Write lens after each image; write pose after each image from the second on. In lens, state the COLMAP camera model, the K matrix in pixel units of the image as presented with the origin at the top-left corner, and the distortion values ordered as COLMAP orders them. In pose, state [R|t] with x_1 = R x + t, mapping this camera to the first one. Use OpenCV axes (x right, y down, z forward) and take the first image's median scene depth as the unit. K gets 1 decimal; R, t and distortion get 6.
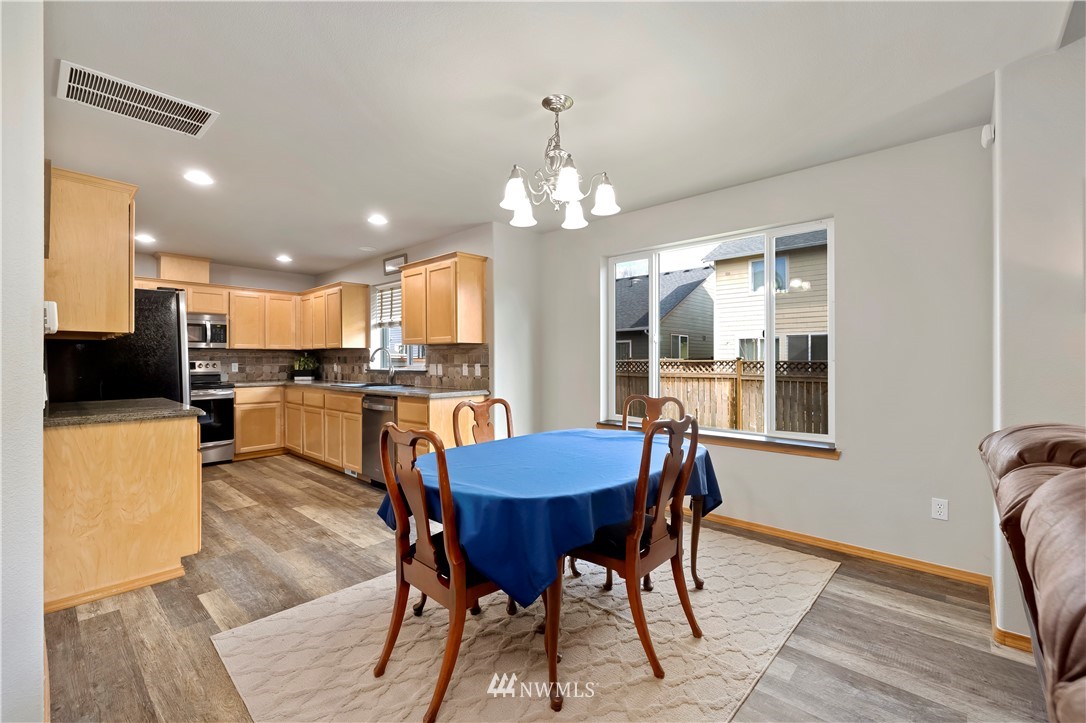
lens RADIAL K [[464.5, 0, 543.3], [0, 464.5, 358.6], [0, 0, 1]] dist [0.001217, 0.000290]
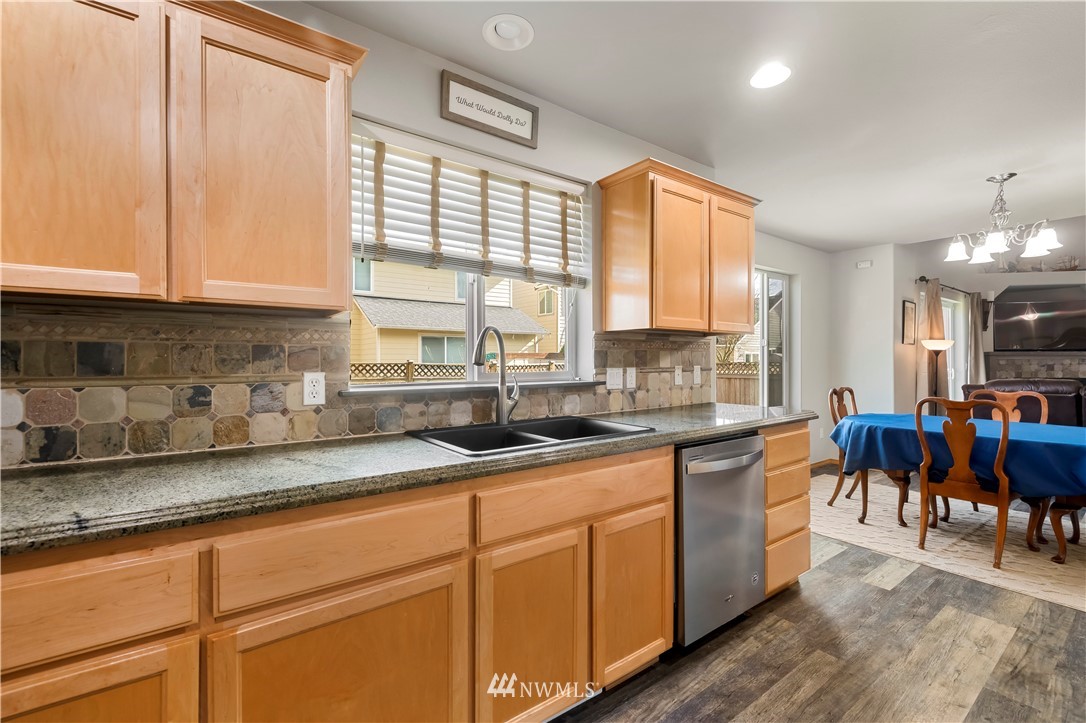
lens RADIAL K [[459.7, 0, 542.9], [0, 459.7, 359.8], [0, 0, 1]] dist [-0.001801, 0.000022]
pose [[0.196278, 0.005429, 0.980533, -0.633351], [-0.001742, 0.999985, -0.005188, 0.004496], [-0.980547, -0.000690, 0.196284, 0.820409]]
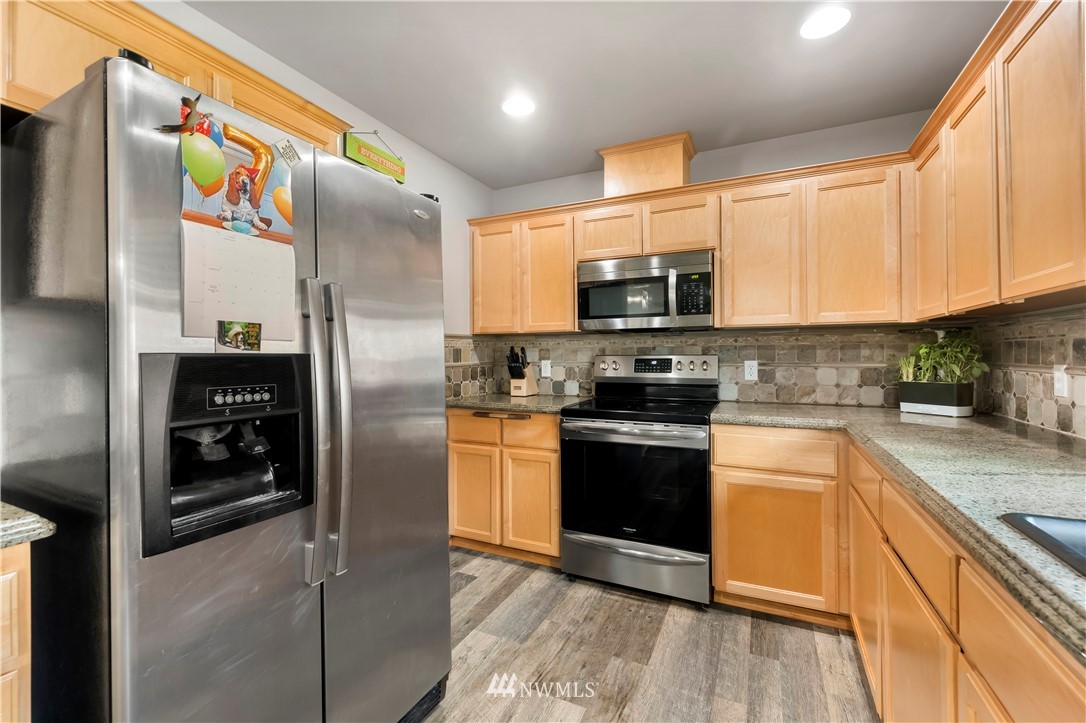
lens RADIAL K [[461.5, 0, 539.9], [0, 461.5, 352.4], [0, 0, 1]] dist [0.001671, 0.000177]
pose [[0.285838, -0.004047, -0.958270, -0.317433], [0.006011, 0.999979, -0.002430, 0.001896], [0.958259, -0.005065, 0.285856, 0.724589]]
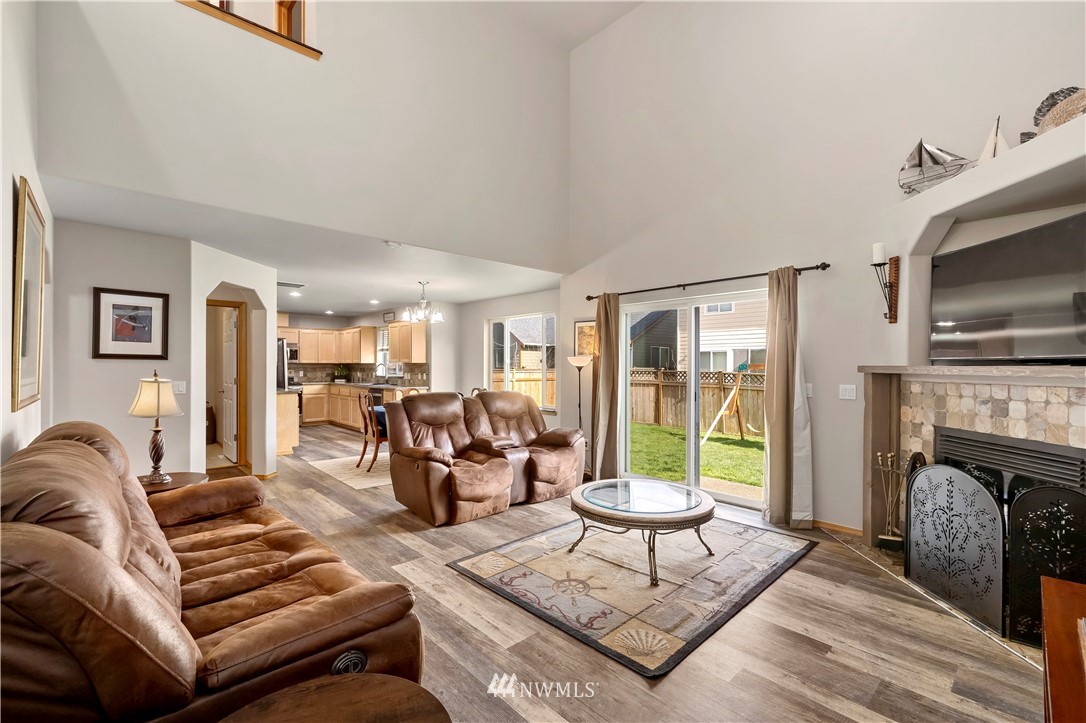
lens RADIAL K [[465.3, 0, 542.6], [0, 465.3, 367.8], [0, 0, 1]] dist [0.000773, -0.000424]
pose [[0.997226, 0.007117, -0.074092, 0.376684], [-0.006622, 0.999954, 0.006922, -0.021716], [0.074138, -0.006412, 0.997227, -0.693054]]
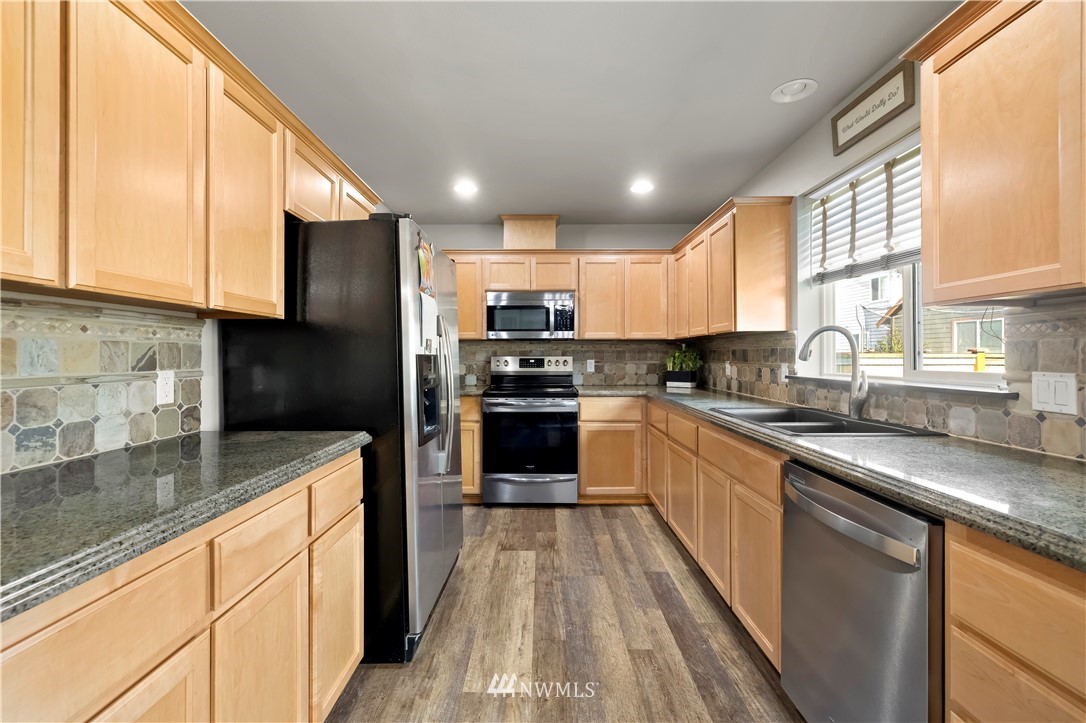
lens RADIAL K [[461.5, 0, 537.7], [0, 461.5, 354.5], [0, 0, 1]] dist [0.000525, -0.000014]
pose [[0.665192, 0.001107, -0.746671, -0.198790], [0.001010, 0.999997, 0.002382, 0.000014], [0.746672, -0.002339, 0.665189, 0.495837]]
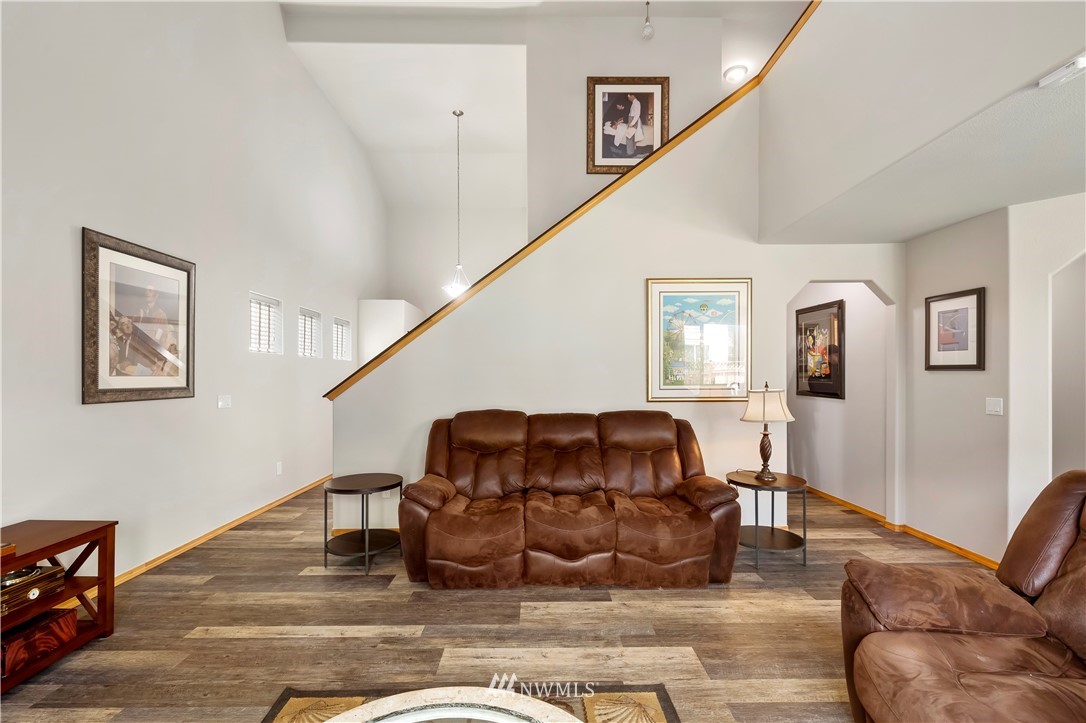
lens RADIAL K [[467.2, 0, 546.7], [0, 467.2, 382.2], [0, 0, 1]] dist [0.000351, 0.000017]
pose [[-0.727191, 0.014923, -0.686273, 0.527597], [0.007896, 0.999879, 0.013376, -0.022766], [0.686389, 0.004308, -0.727221, 0.026679]]
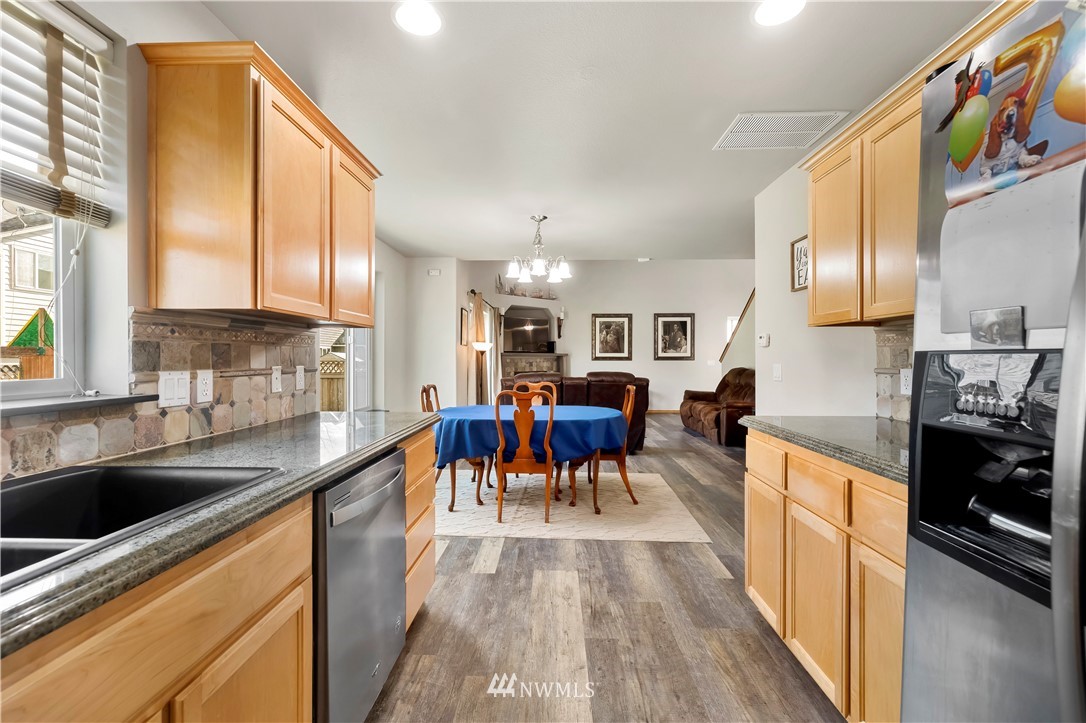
lens RADIAL K [[459.7, 0, 542.9], [0, 459.7, 359.8], [0, 0, 1]] dist [-0.001801, 0.000022]
pose [[-0.649624, 0.002131, 0.760253, -0.530659], [0.000804, 0.999997, -0.002117, 0.004097], [-0.760255, -0.000764, -0.649624, 0.849195]]
